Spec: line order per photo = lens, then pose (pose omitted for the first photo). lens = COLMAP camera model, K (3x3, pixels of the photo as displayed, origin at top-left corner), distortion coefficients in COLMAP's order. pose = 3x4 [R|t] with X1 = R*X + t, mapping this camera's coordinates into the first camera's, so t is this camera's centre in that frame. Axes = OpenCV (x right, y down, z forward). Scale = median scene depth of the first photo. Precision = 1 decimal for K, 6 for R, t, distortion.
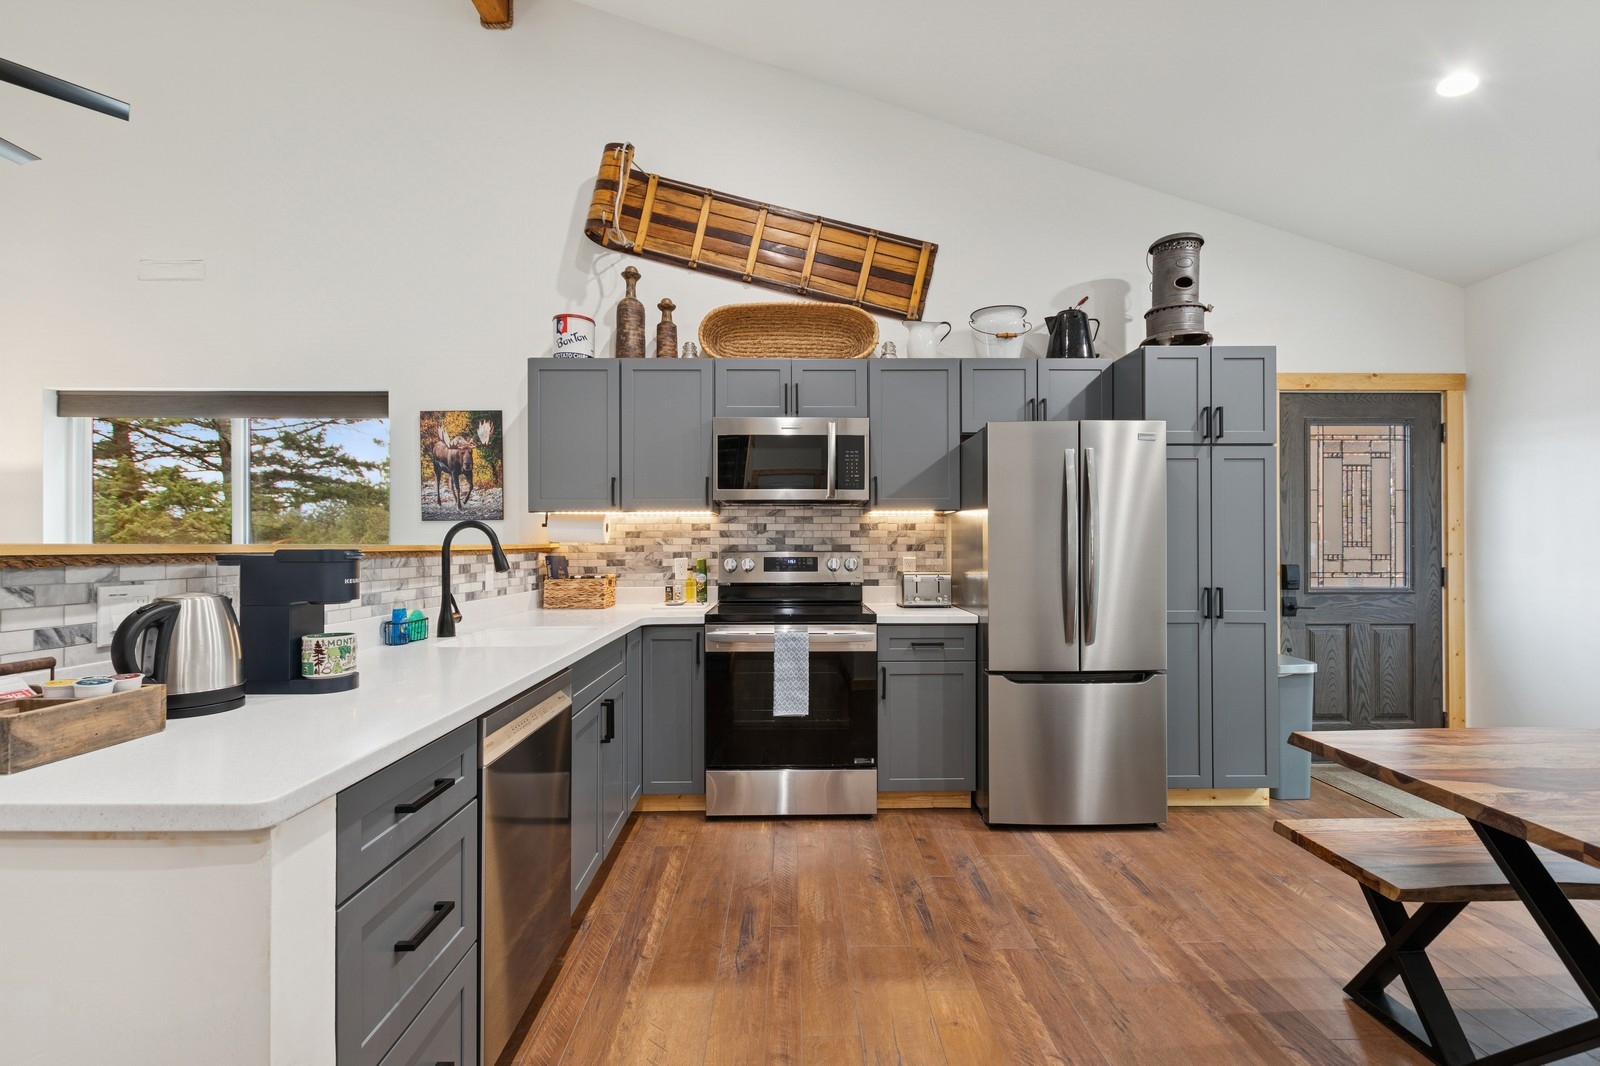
lens RADIAL K [[696.0, 0, 797.6], [0, 696.0, 536.6], [0, 0, 1]] dist [0.000526, -0.000269]
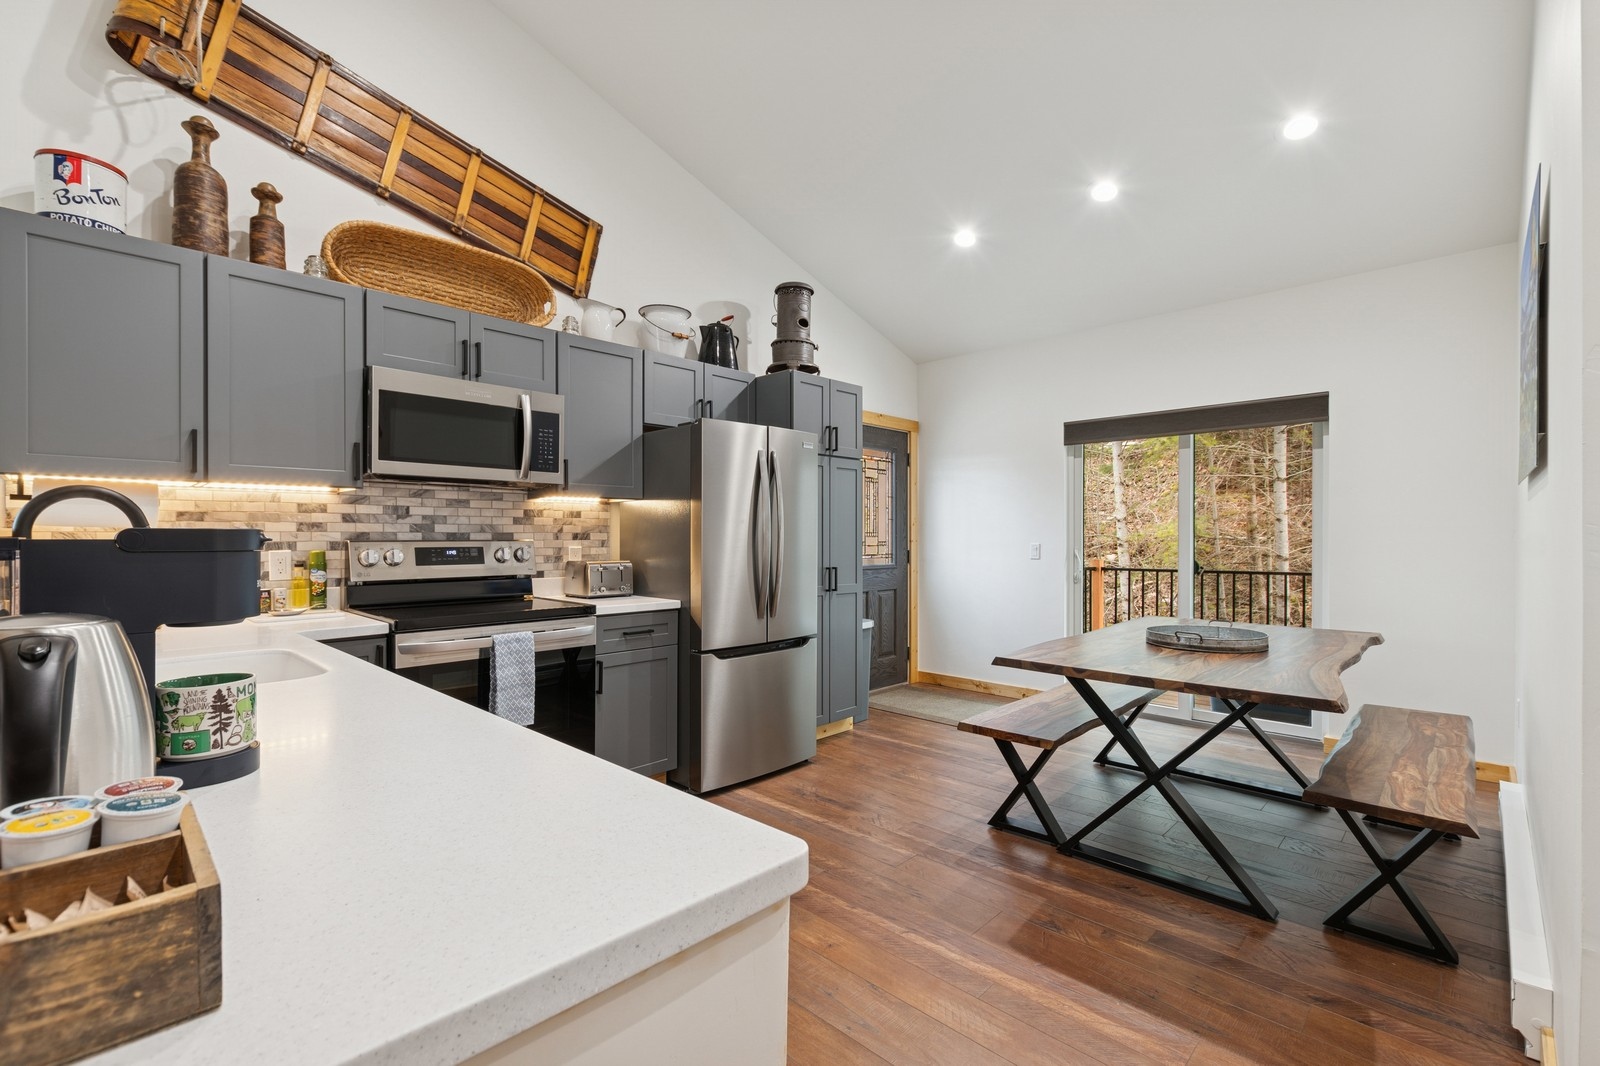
lens RADIAL K [[703.5, 0, 800.0], [0, 703.5, 533.0], [0, 0, 1]] dist [0.002239, -0.000287]
pose [[0.704666, 0.004883, 0.709522, -0.308715], [-0.008902, 0.999958, 0.001960, 0.006778], [-0.709483, -0.007697, 0.704680, 0.105479]]
